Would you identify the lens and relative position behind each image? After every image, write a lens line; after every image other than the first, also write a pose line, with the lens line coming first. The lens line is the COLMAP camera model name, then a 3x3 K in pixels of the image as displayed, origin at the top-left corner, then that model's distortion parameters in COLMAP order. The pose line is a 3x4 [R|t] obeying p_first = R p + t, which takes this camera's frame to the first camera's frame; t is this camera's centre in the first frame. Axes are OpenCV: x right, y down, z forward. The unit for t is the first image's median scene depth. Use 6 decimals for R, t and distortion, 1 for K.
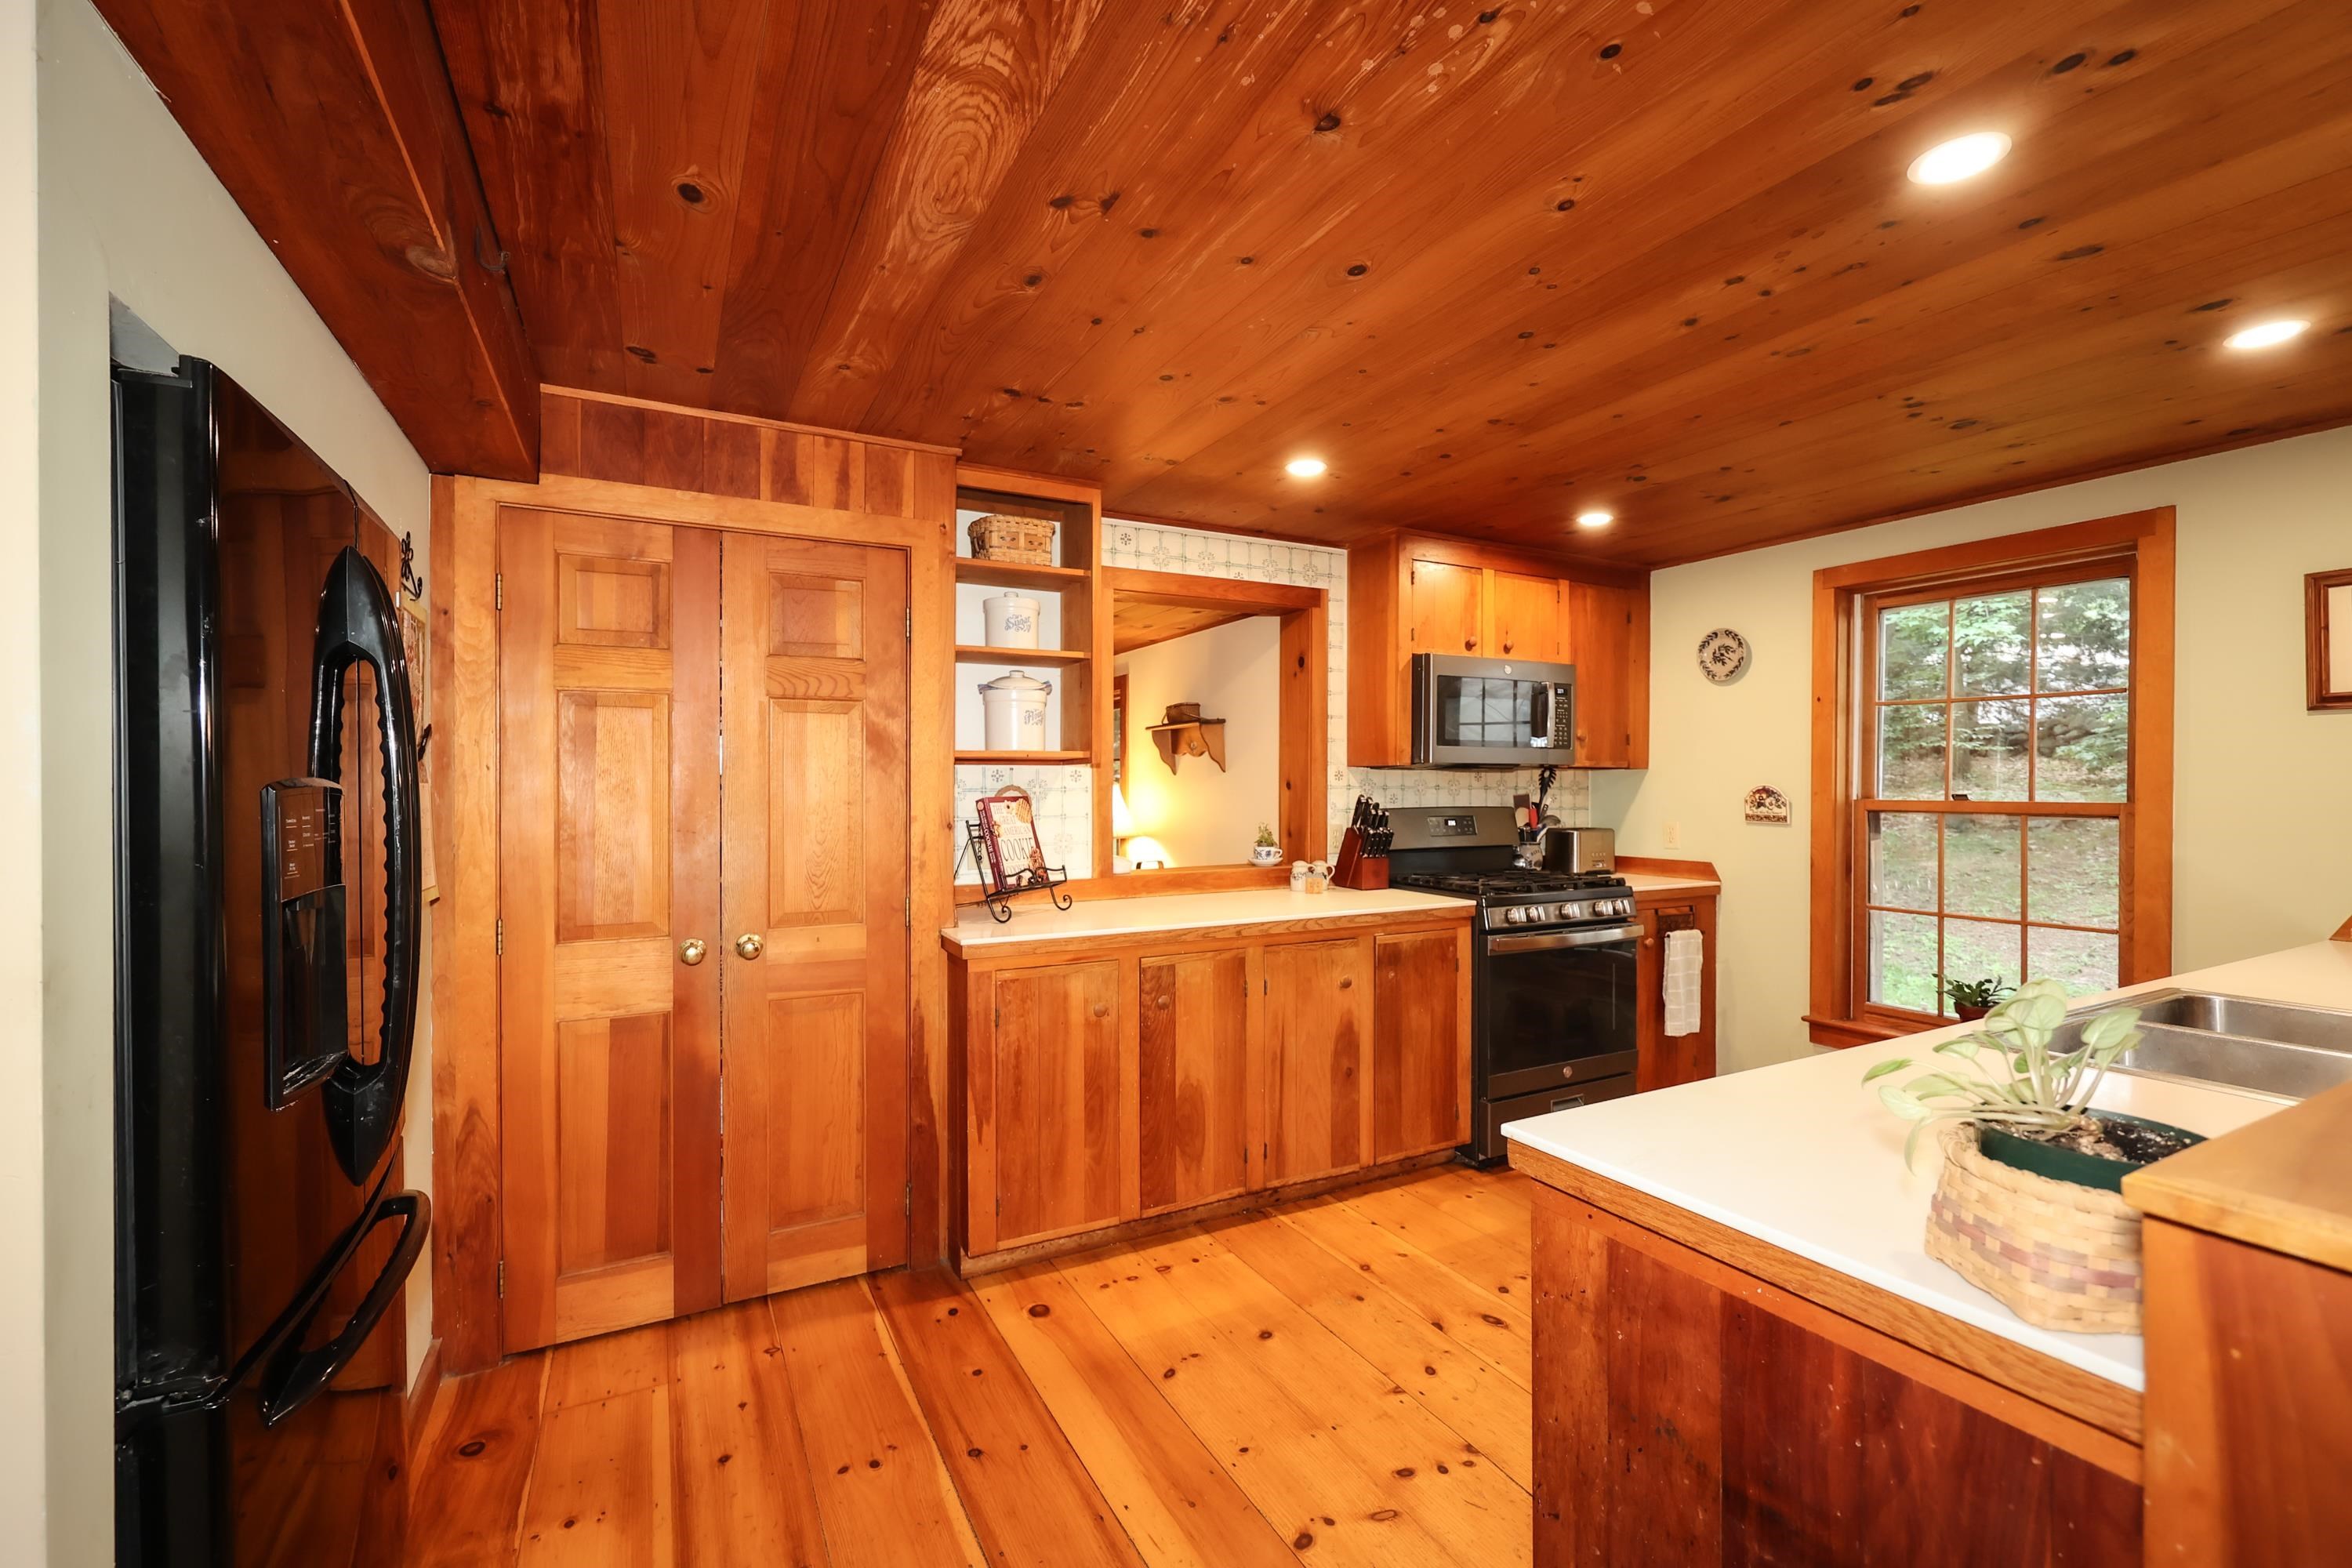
lens RADIAL K [[1010.8, 0, 1176.0], [0, 1010.8, 784.0], [0, 0, 1]] dist [-0.000374, 0.000037]
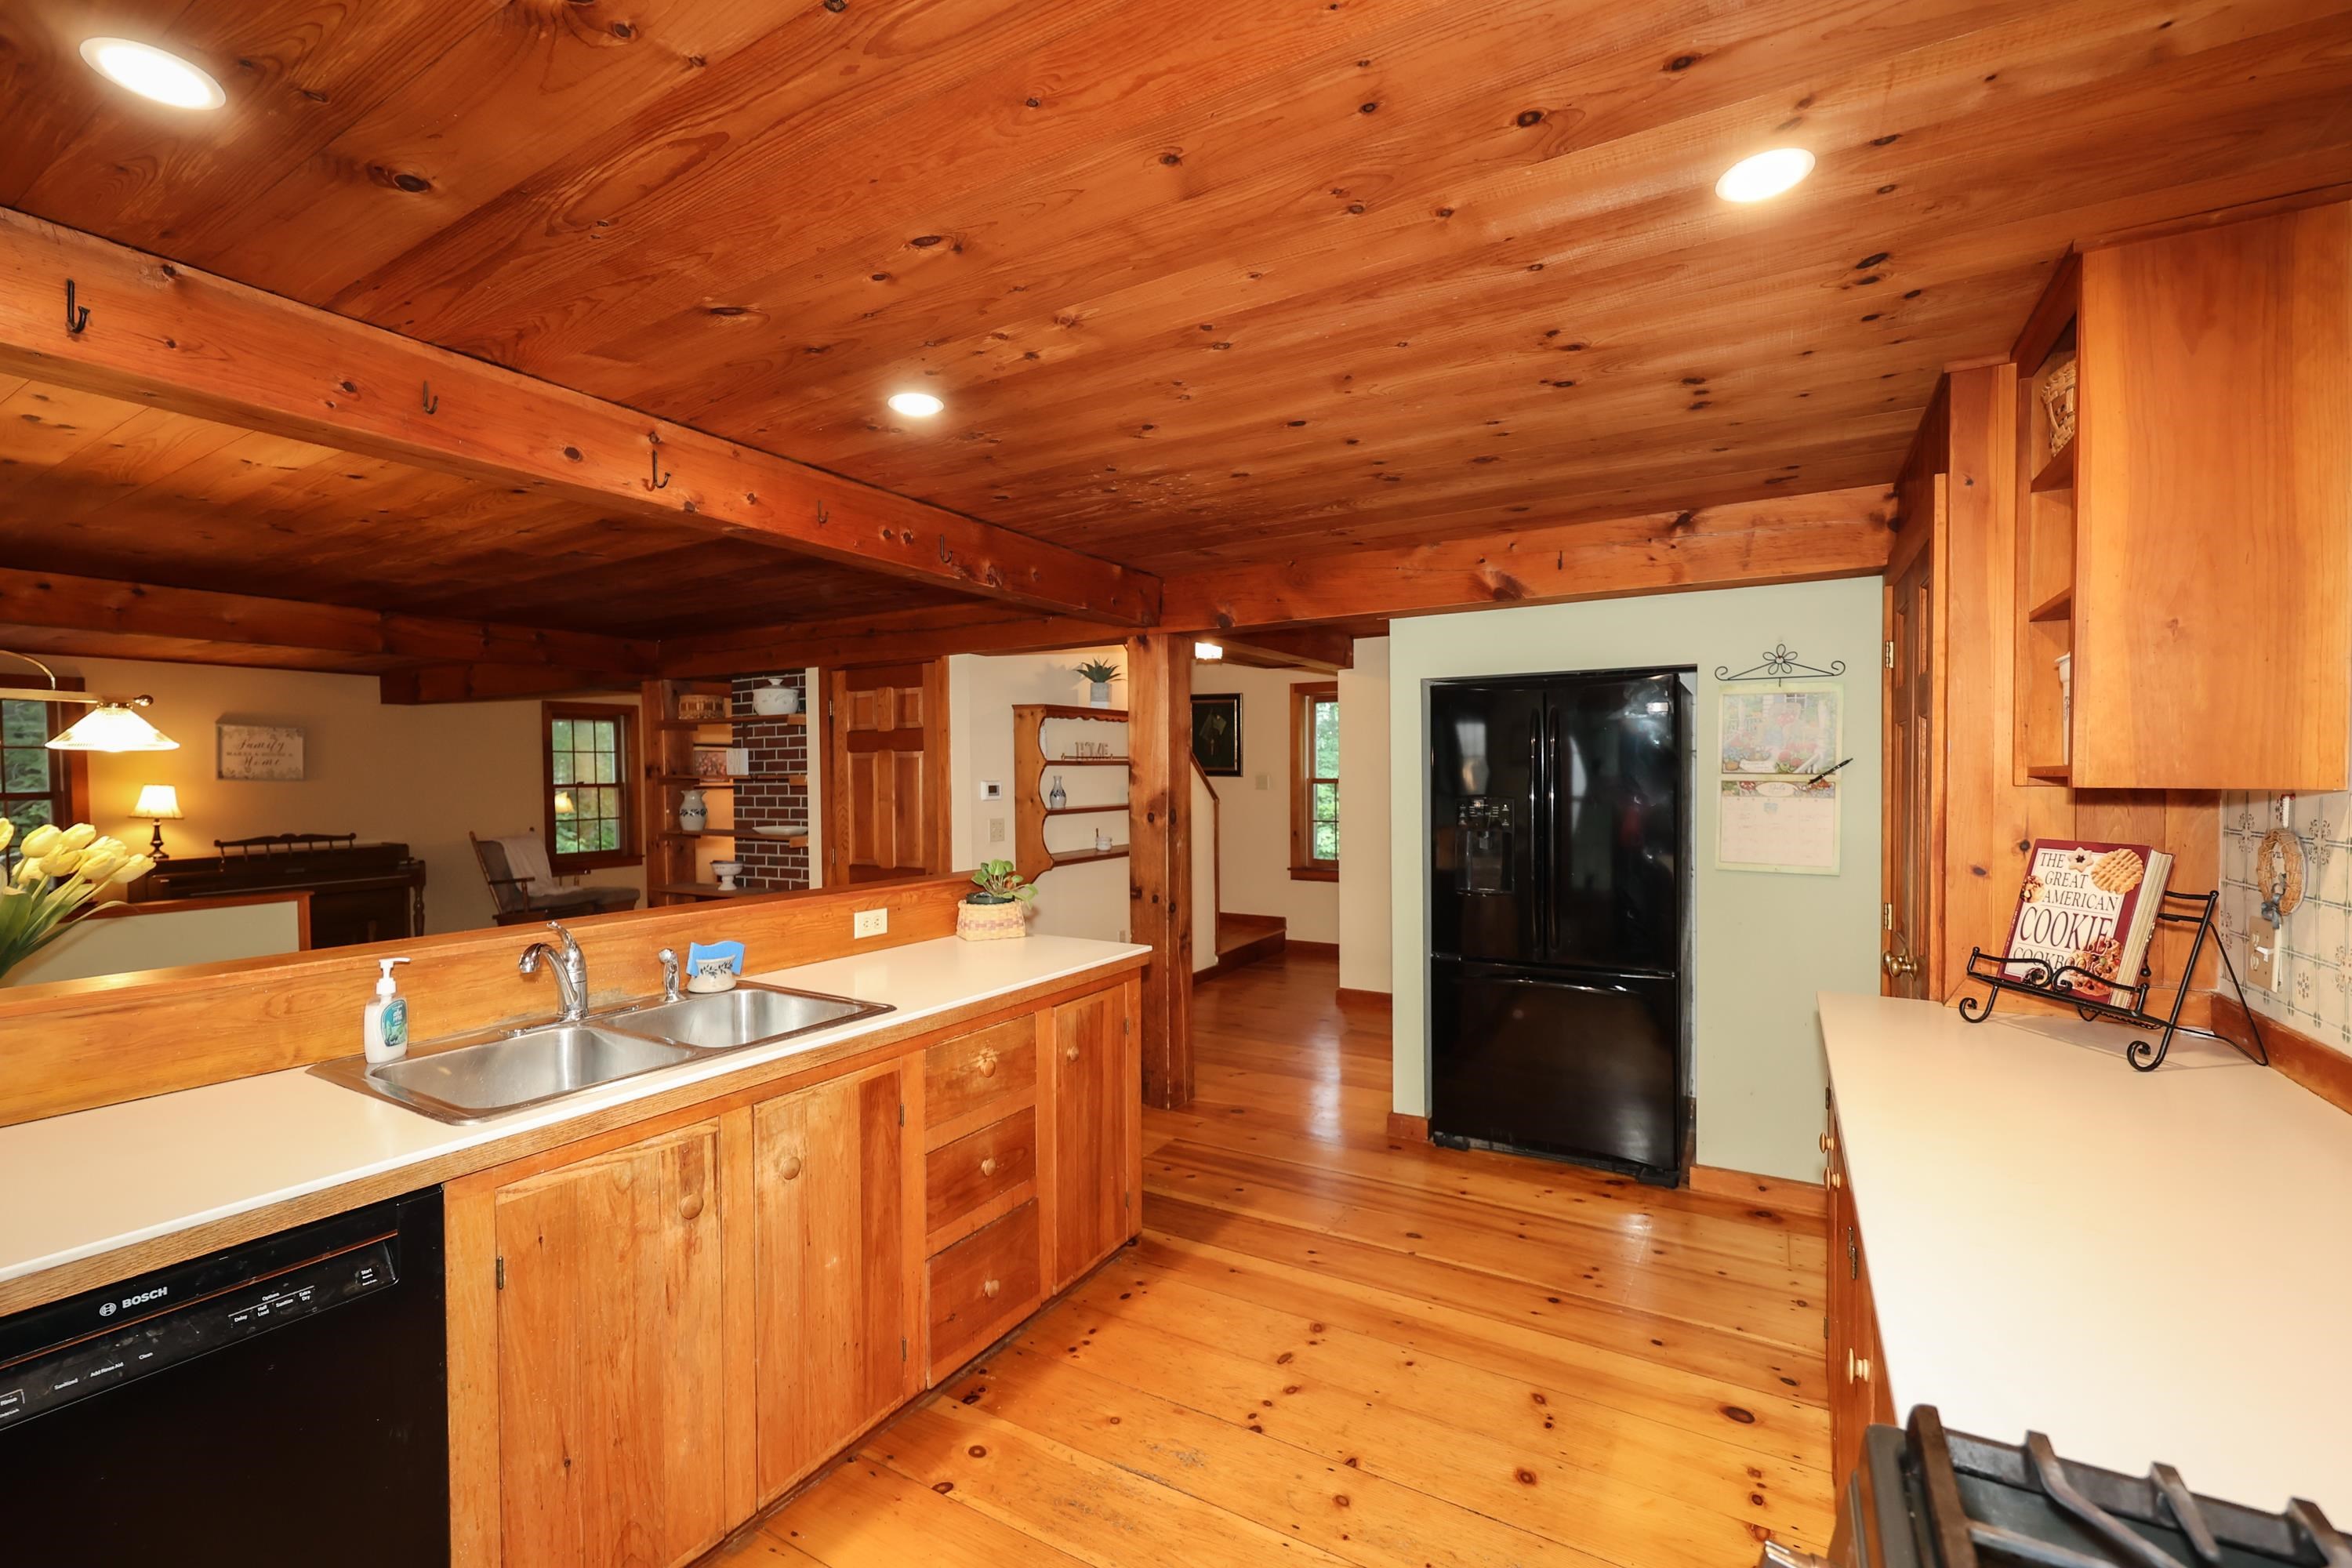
lens RADIAL K [[963.5, 0, 1176.0], [0, 963.5, 784.0], [0, 0, 1]] dist [0.011259, 0.000019]
pose [[-0.858761, 0.012426, -0.512226, 0.713843], [0.005011, 0.999862, 0.015854, -0.041710], [0.512353, 0.011048, -0.858704, 1.476649]]
